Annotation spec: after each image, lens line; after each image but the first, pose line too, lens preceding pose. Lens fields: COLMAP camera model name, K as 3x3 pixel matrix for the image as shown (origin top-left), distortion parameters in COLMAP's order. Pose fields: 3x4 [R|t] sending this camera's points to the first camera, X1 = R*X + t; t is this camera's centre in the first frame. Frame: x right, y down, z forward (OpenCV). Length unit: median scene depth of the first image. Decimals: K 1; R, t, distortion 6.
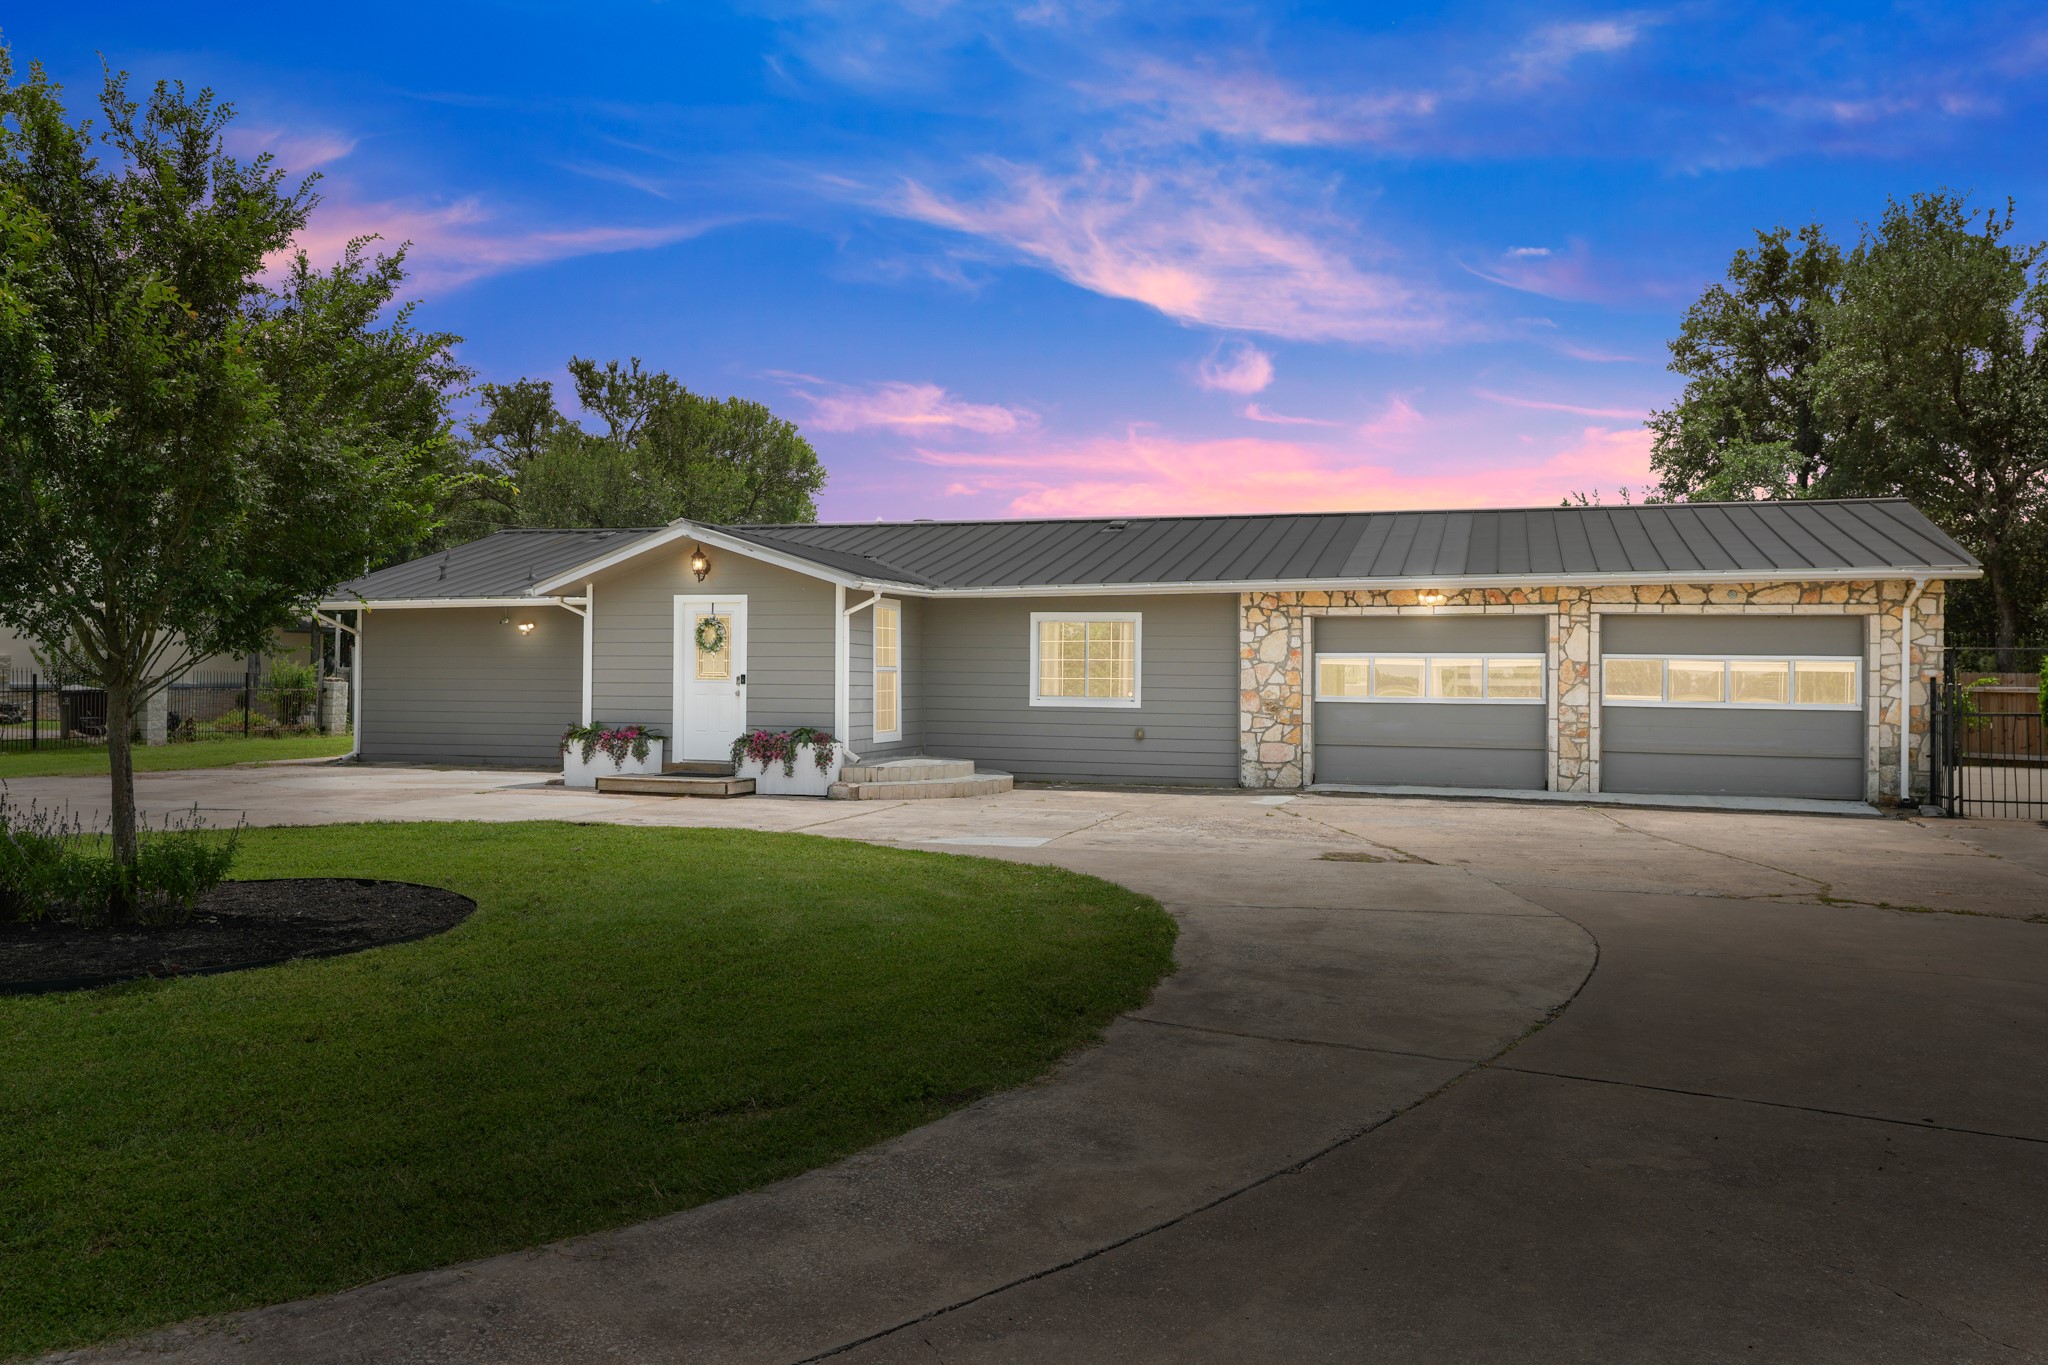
lens RADIAL K [[1629.7, 0, 1024.0], [0, 1629.7, 682.5], [0, 0, 1]] dist [-0.013239, -0.003493]
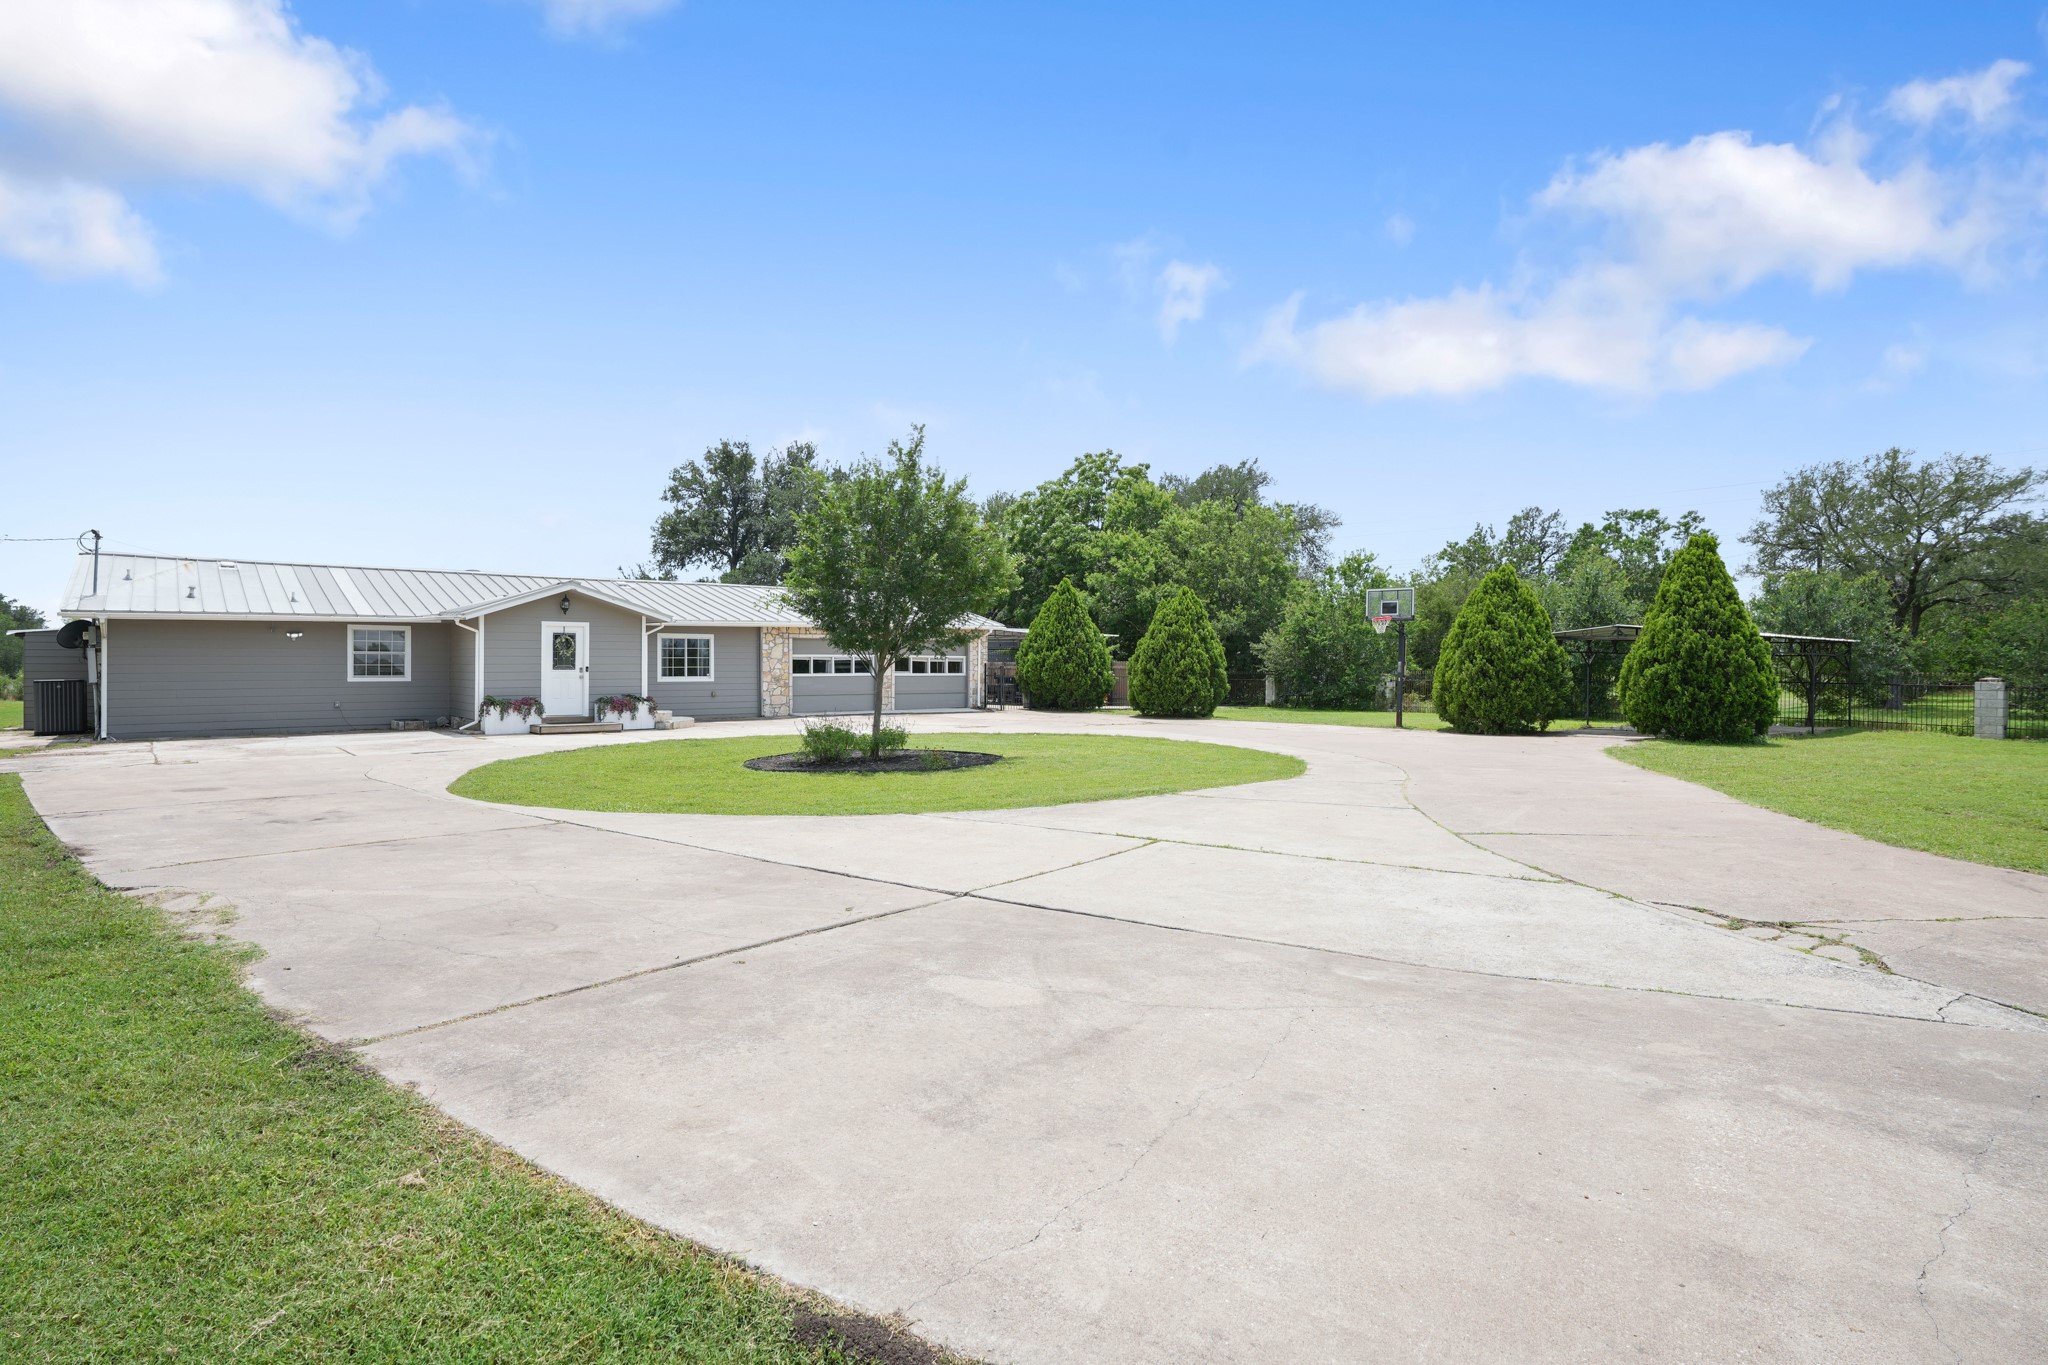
lens RADIAL K [[1051.6, 0, 1024.0], [0, 1051.6, 682.5], [0, 0, 1]] dist [-0.015028, 0.000261]
pose [[0.534517, -0.019777, 0.844927, -0.861405], [0.001312, 0.999744, 0.022571, -0.011908], [-0.845157, -0.010956, 0.534406, -0.033578]]
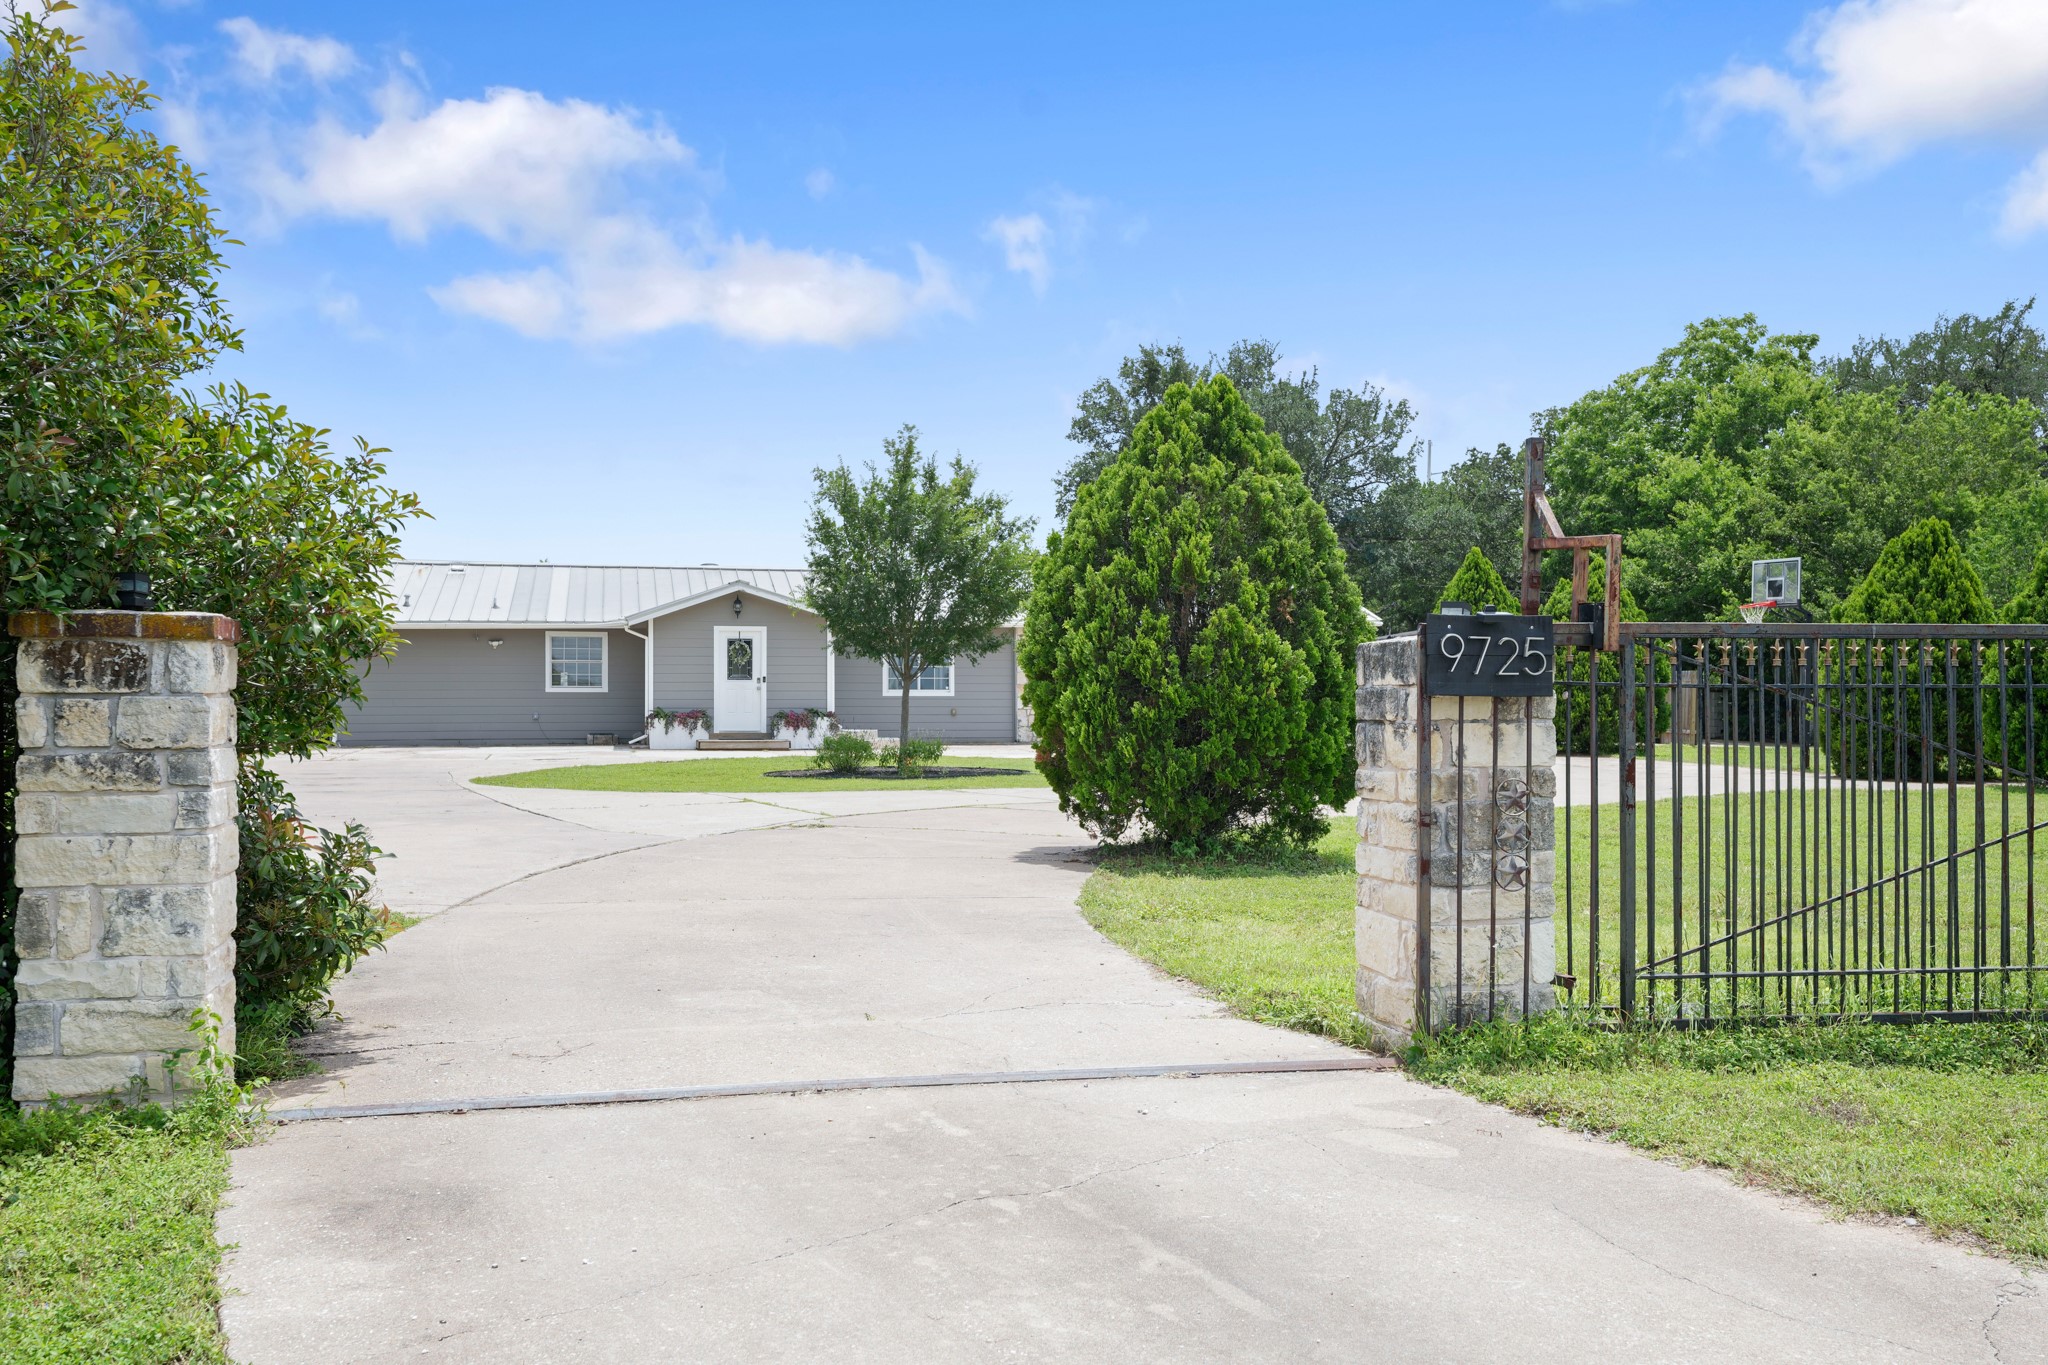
lens RADIAL K [[2009.0, 0, 1024.0], [0, 2009.0, 682.5], [0, 0, 1]] dist [0.111855, 0.002546]
pose [[0.871593, -0.003078, 0.490220, -0.878165], [0.001963, 0.999994, 0.002788, -0.003158], [-0.490225, -0.001468, 0.871594, -0.805039]]
